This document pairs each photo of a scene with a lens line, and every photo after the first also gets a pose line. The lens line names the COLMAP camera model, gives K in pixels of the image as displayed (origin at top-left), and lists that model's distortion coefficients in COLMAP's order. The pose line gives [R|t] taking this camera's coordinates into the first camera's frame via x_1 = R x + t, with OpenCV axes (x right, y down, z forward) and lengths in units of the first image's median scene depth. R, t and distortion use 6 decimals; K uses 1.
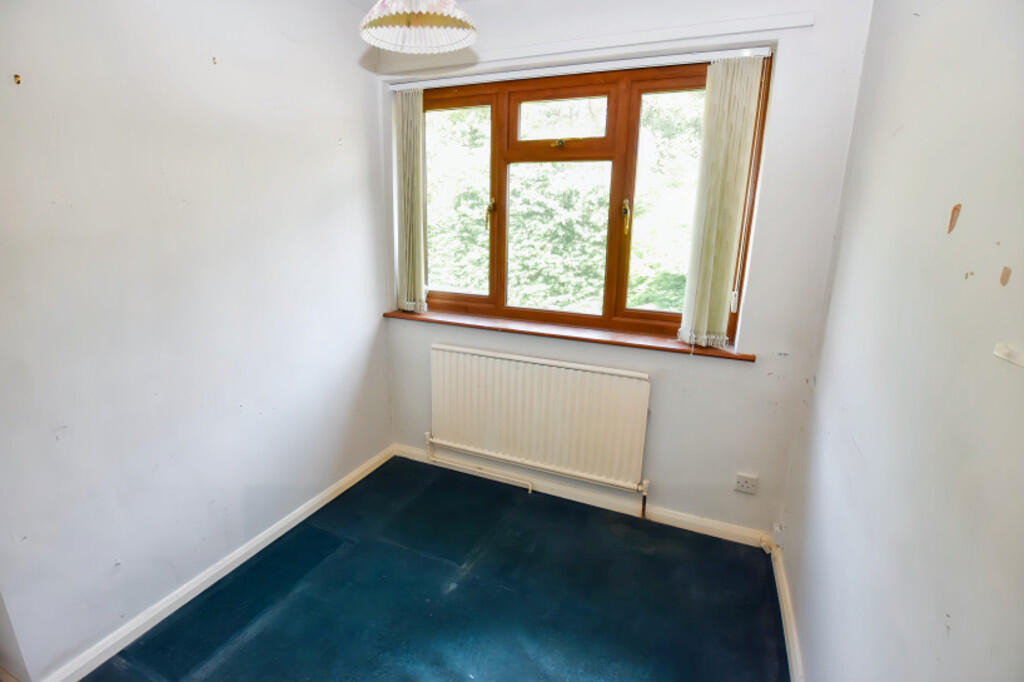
lens RADIAL K [[452.6, 0, 508.6], [0, 452.6, 332.7], [0, 0, 1]] dist [-0.050760, -0.000007]
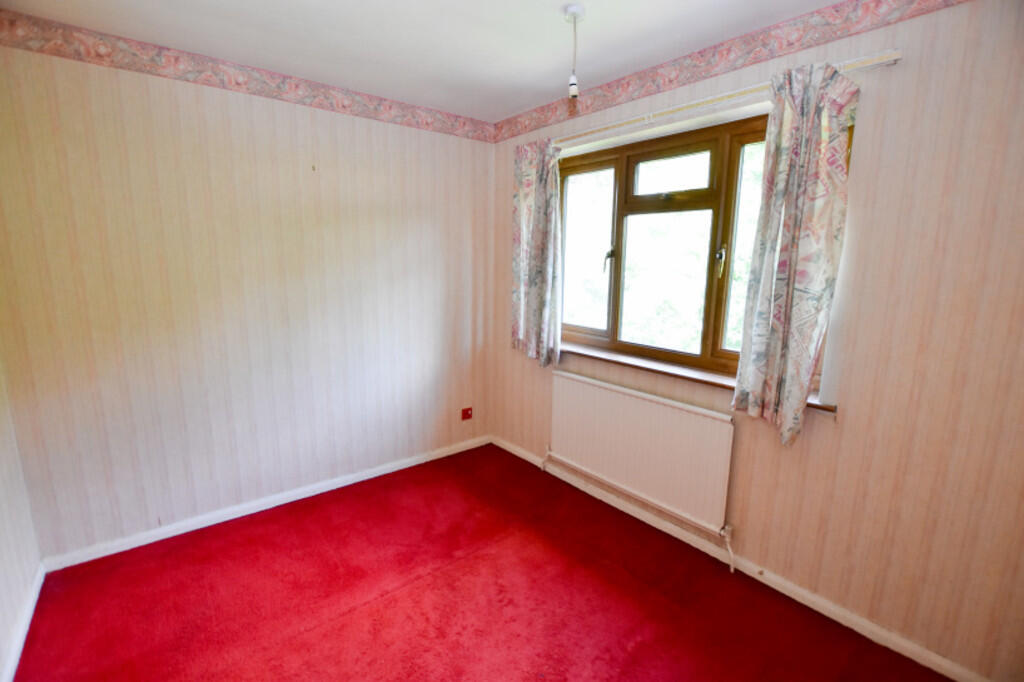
lens RADIAL K [[452.6, 0, 508.6], [0, 452.6, 332.7], [0, 0, 1]] dist [-0.050760, -0.000007]
pose [[0.883027, 0.065651, -0.464708, 0.274899], [-0.110934, 0.991306, -0.070749, 0.030665], [0.456023, 0.114025, 0.882633, -0.105515]]
